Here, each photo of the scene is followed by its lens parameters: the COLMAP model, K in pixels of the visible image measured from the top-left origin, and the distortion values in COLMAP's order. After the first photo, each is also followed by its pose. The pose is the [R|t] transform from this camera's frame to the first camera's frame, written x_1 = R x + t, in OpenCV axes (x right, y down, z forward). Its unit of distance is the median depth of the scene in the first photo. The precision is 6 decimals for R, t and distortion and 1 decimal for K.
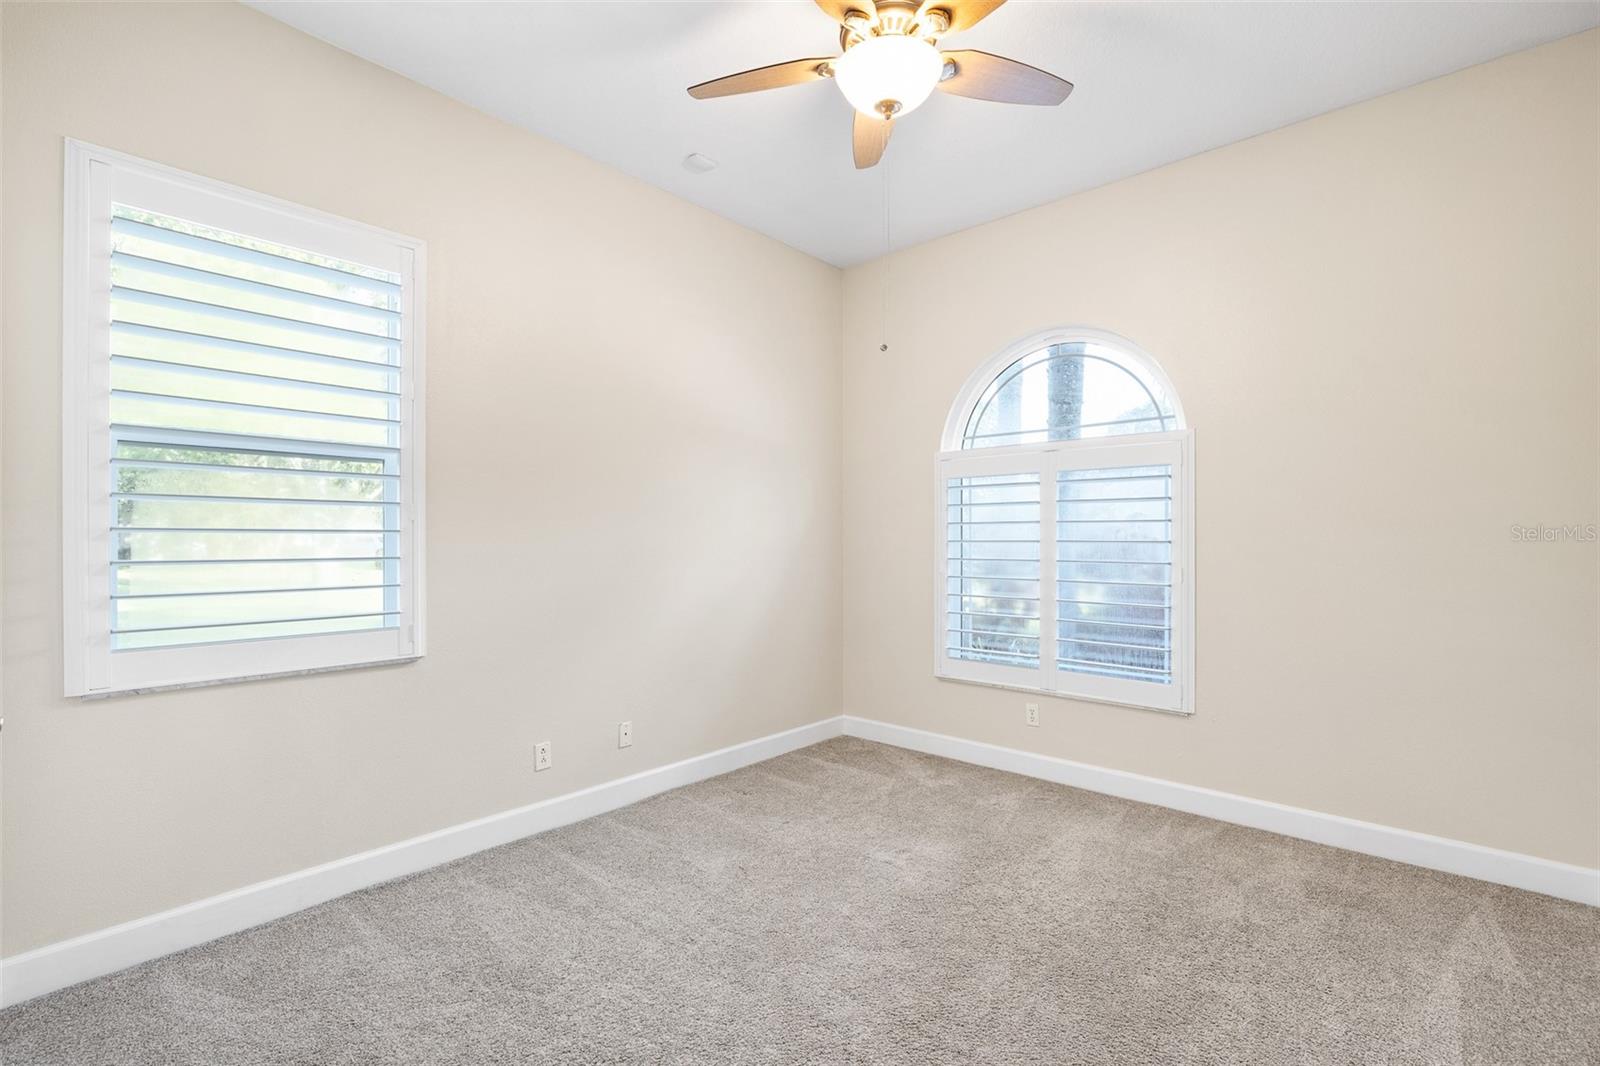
lens RADIAL K [[735.7, 0, 804.6], [0, 735.7, 533.4], [0, 0, 1]] dist [0.001351, 0.000548]
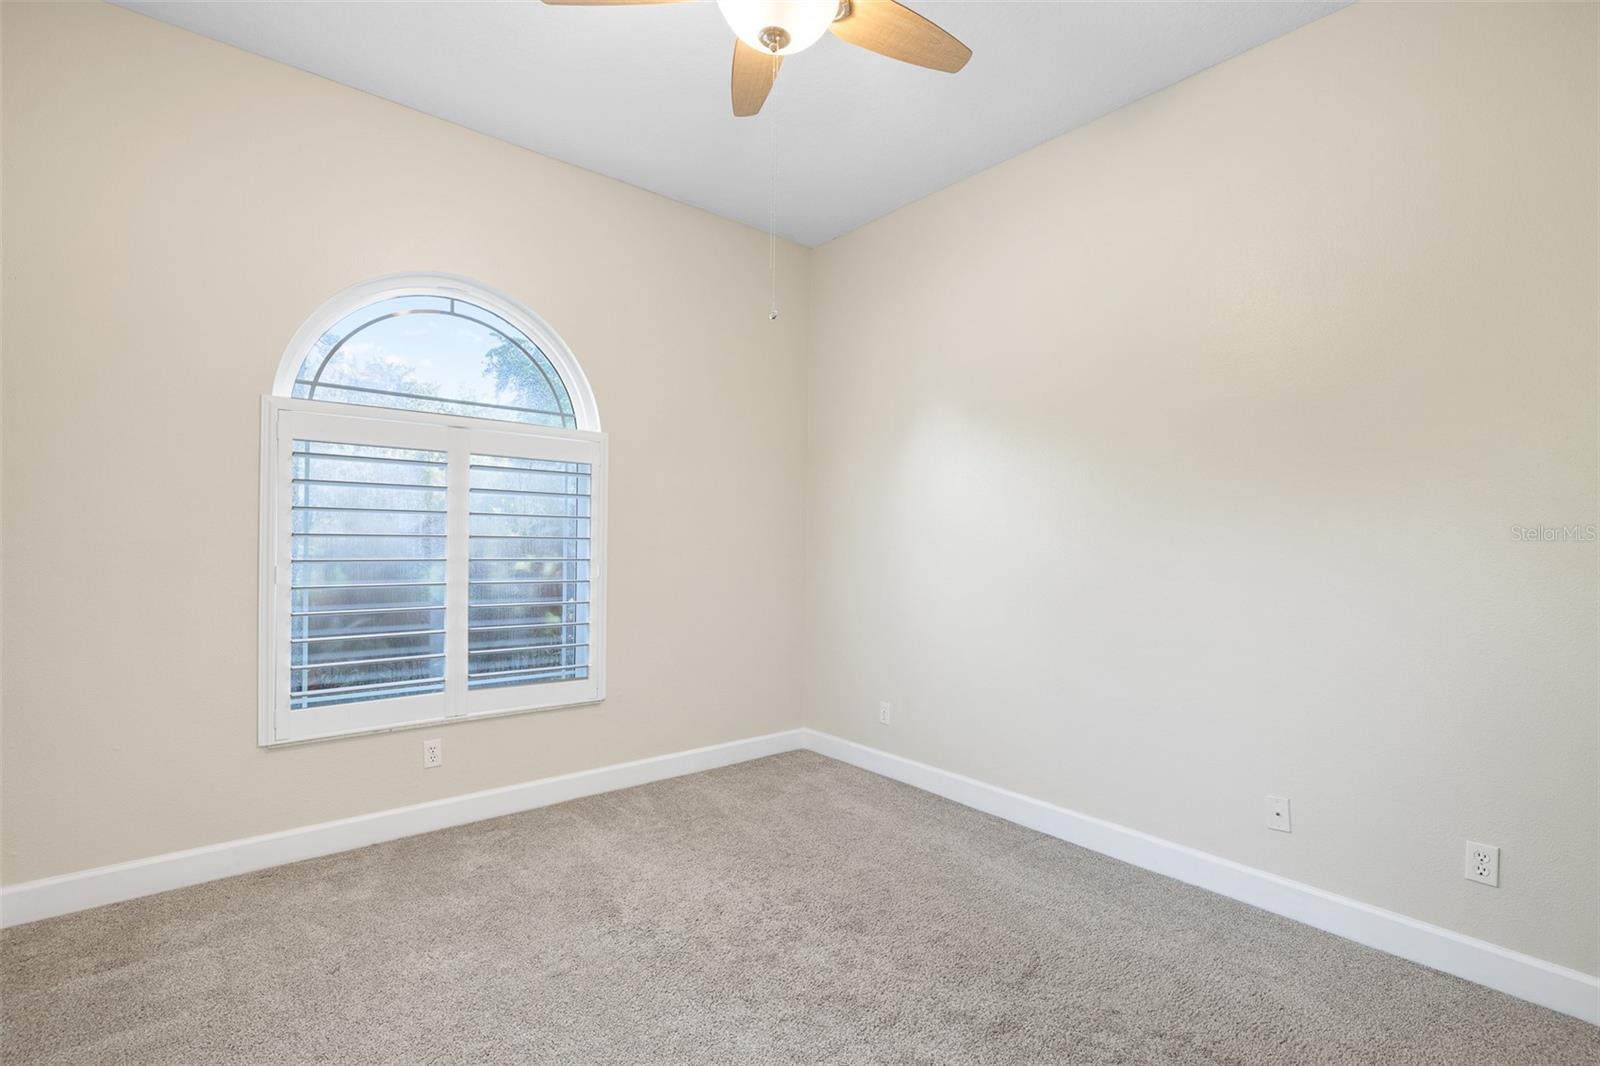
lens RADIAL K [[735.7, 0, 804.3], [0, 735.7, 543.6], [0, 0, 1]] dist [0.001351, 0.000548]
pose [[0.129889, 0.003068, 0.991524, -0.449496], [-0.016995, 0.999855, -0.000867, 0.013111], [-0.991383, -0.016739, 0.129923, 0.521997]]
